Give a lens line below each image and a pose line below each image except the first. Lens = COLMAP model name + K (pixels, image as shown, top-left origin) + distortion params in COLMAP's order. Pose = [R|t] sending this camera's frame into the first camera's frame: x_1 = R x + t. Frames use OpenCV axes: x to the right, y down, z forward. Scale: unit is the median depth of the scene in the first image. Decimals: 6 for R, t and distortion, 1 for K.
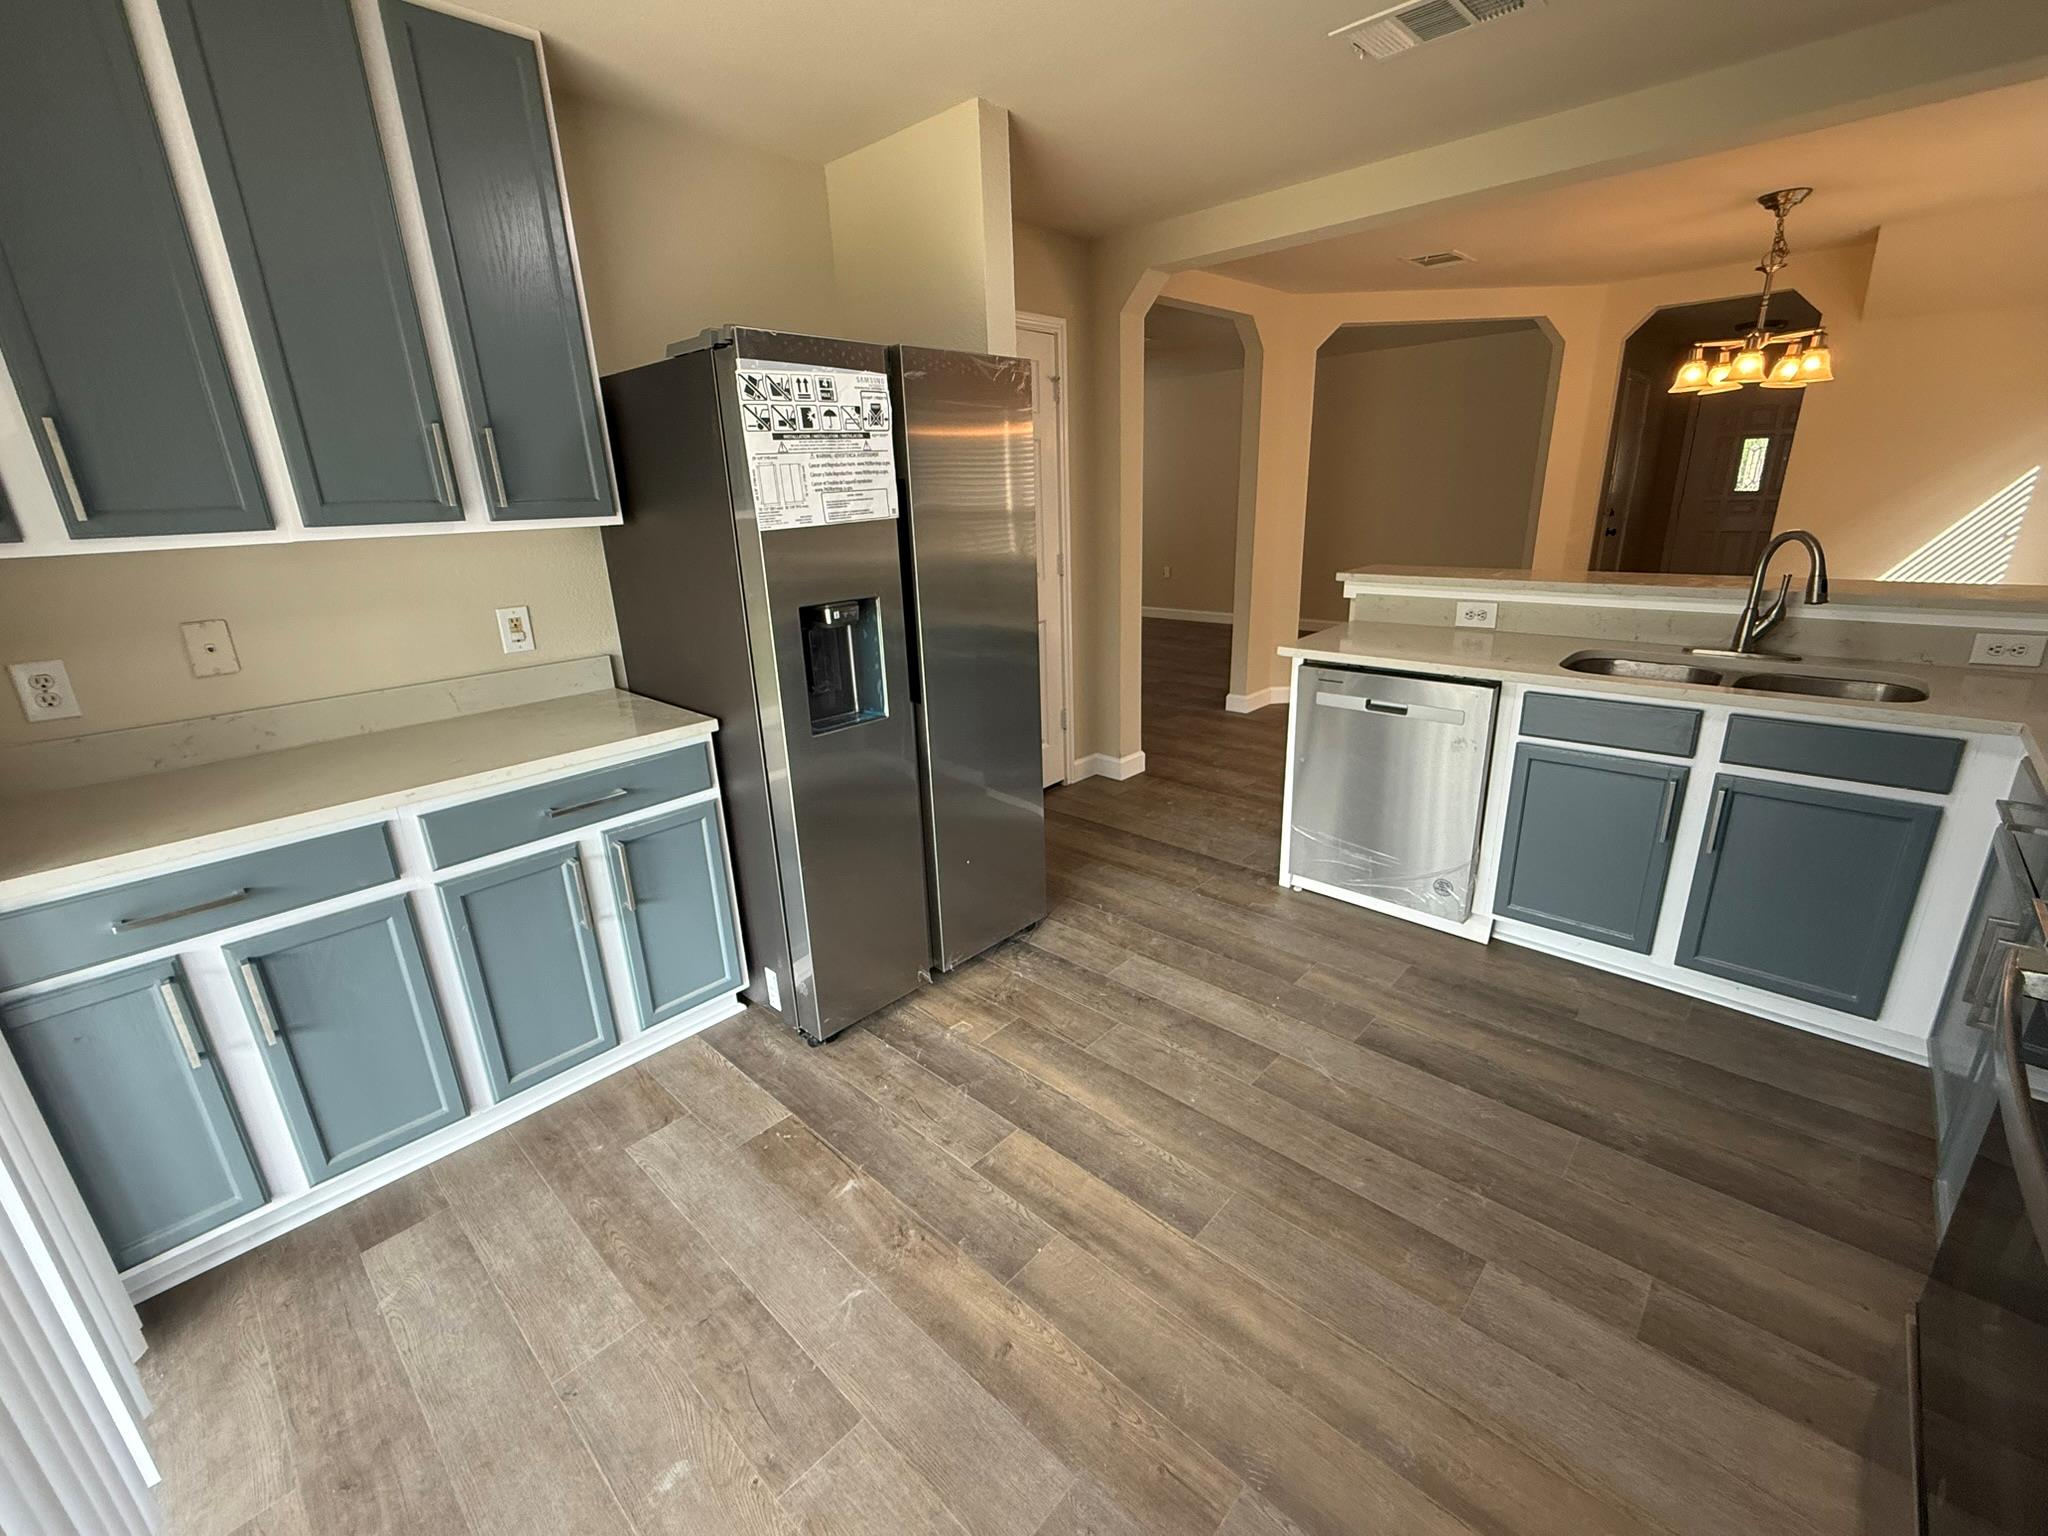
lens RADIAL K [[859.7, 0, 1016.9], [0, 859.7, 765.9], [0, 0, 1]] dist [-0.002688, 0.000973]
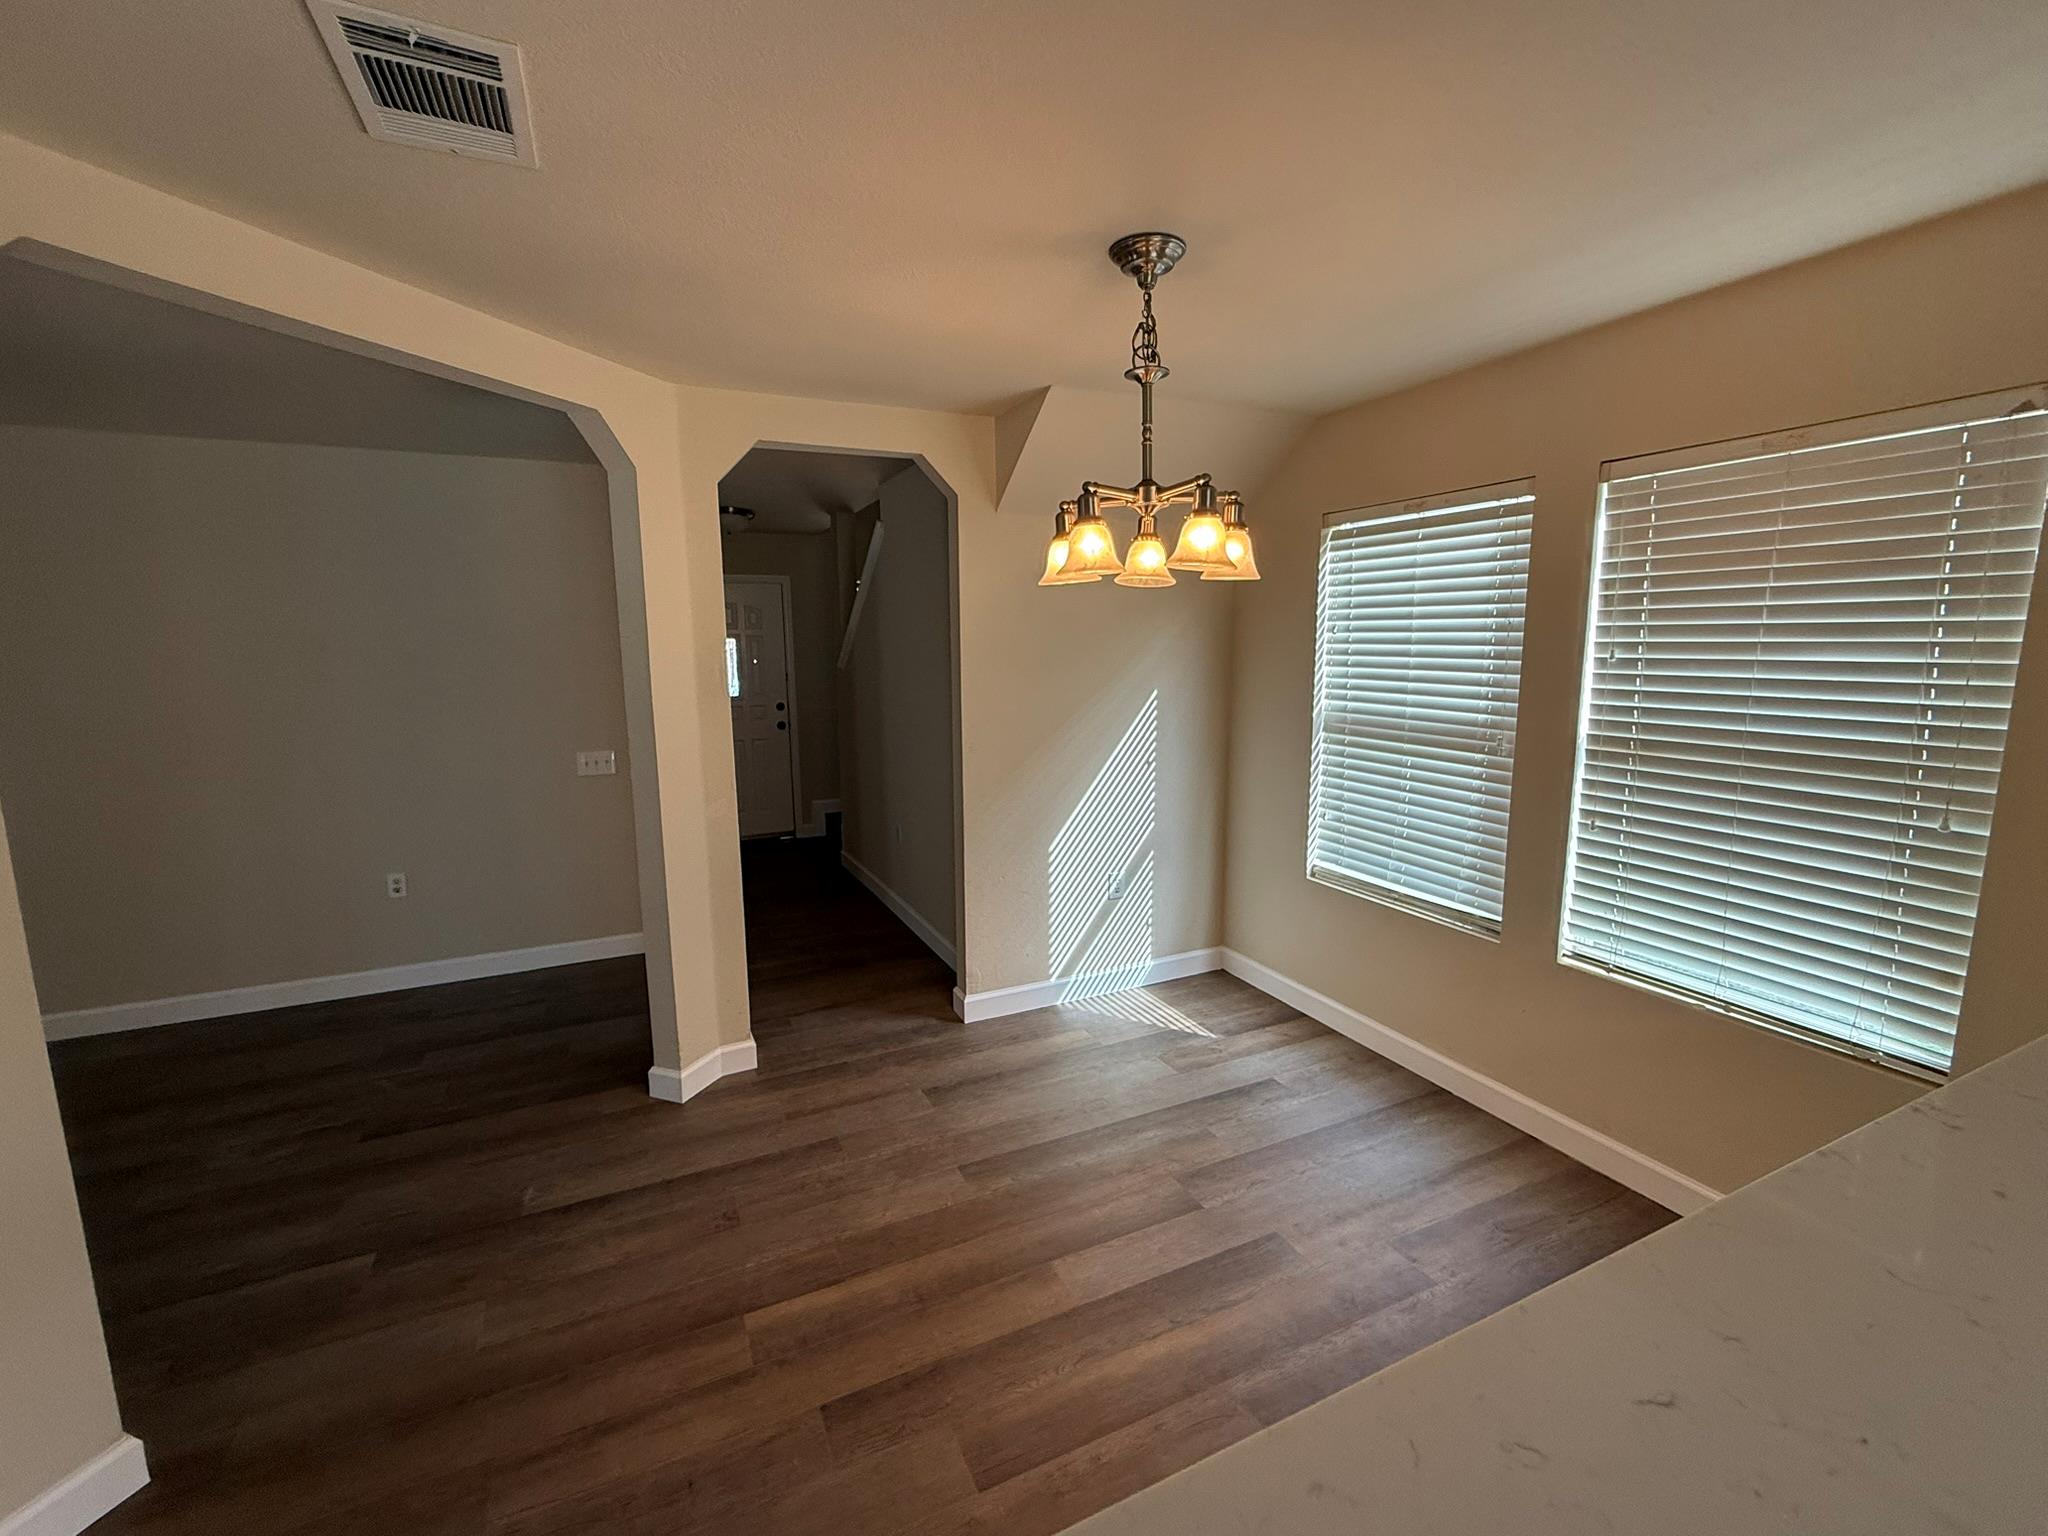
lens RADIAL K [[859.7, 0, 1023.9], [0, 859.7, 769.8], [0, 0, 1]] dist [-0.002688, 0.000973]
pose [[0.368596, -0.111121, 0.922924, 0.541066], [0.284823, 0.958579, 0.001661, -0.626737], [-0.884880, 0.262258, 0.384978, 1.604698]]
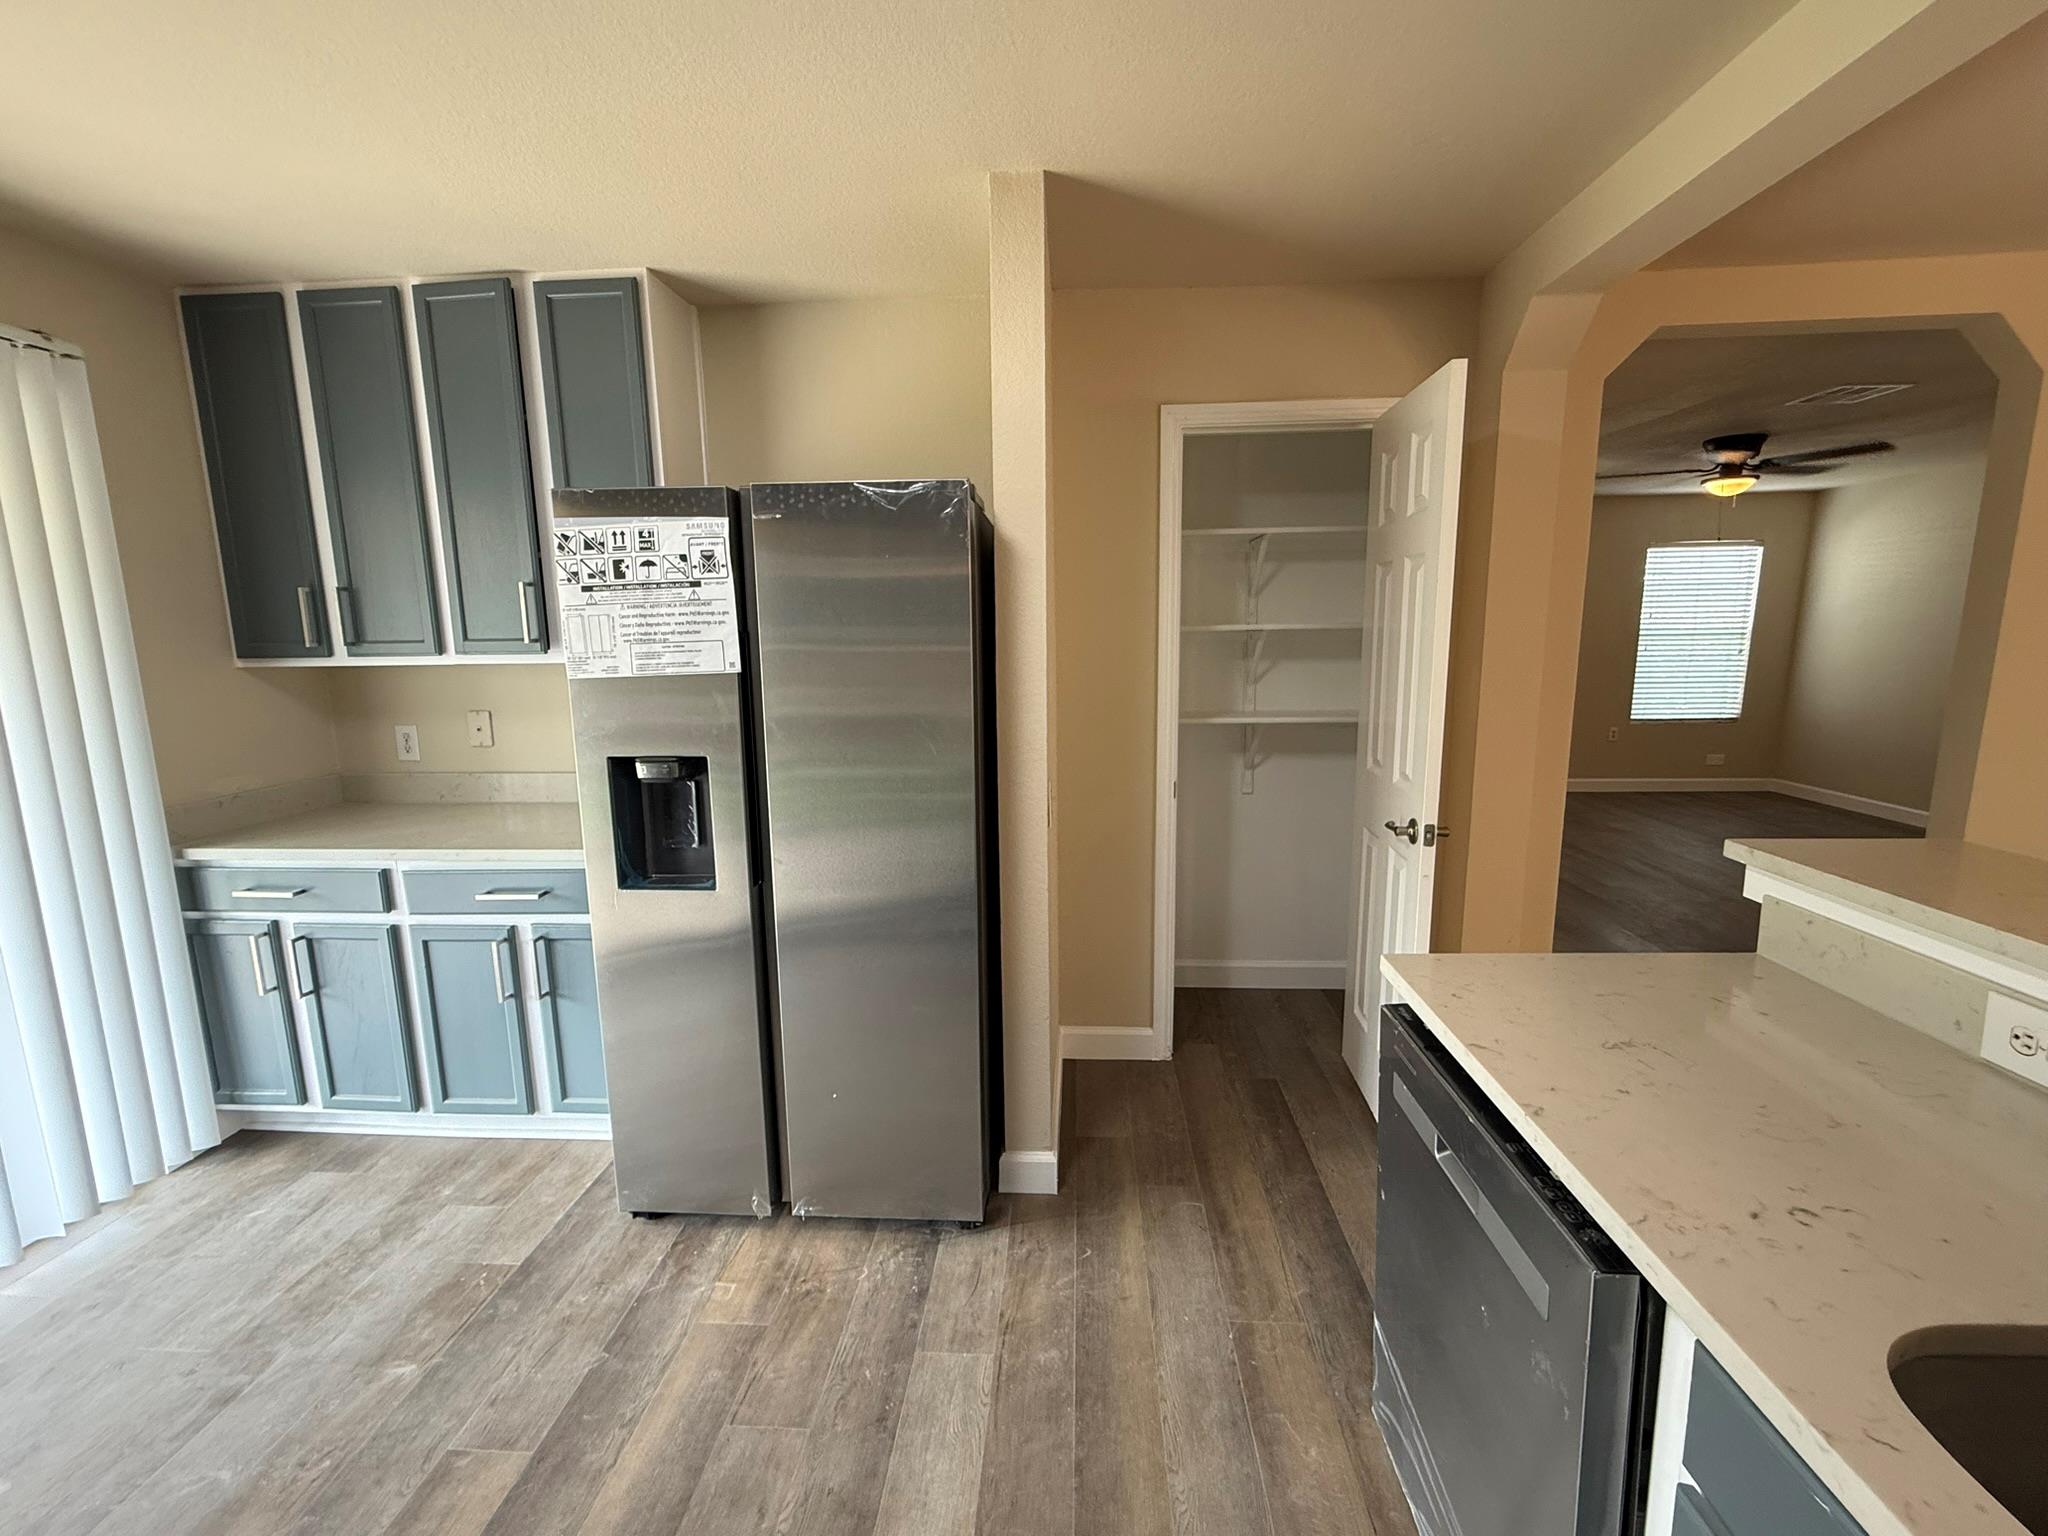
lens RADIAL K [[859.7, 0, 1026.1], [0, 859.7, 770.8], [0, 0, 1]] dist [-0.002688, 0.000973]
pose [[0.638376, 0.150491, -0.754870, 0.772004], [-0.245070, 0.969404, -0.013989, -0.267139], [0.729669, 0.193927, 0.655725, 0.699900]]
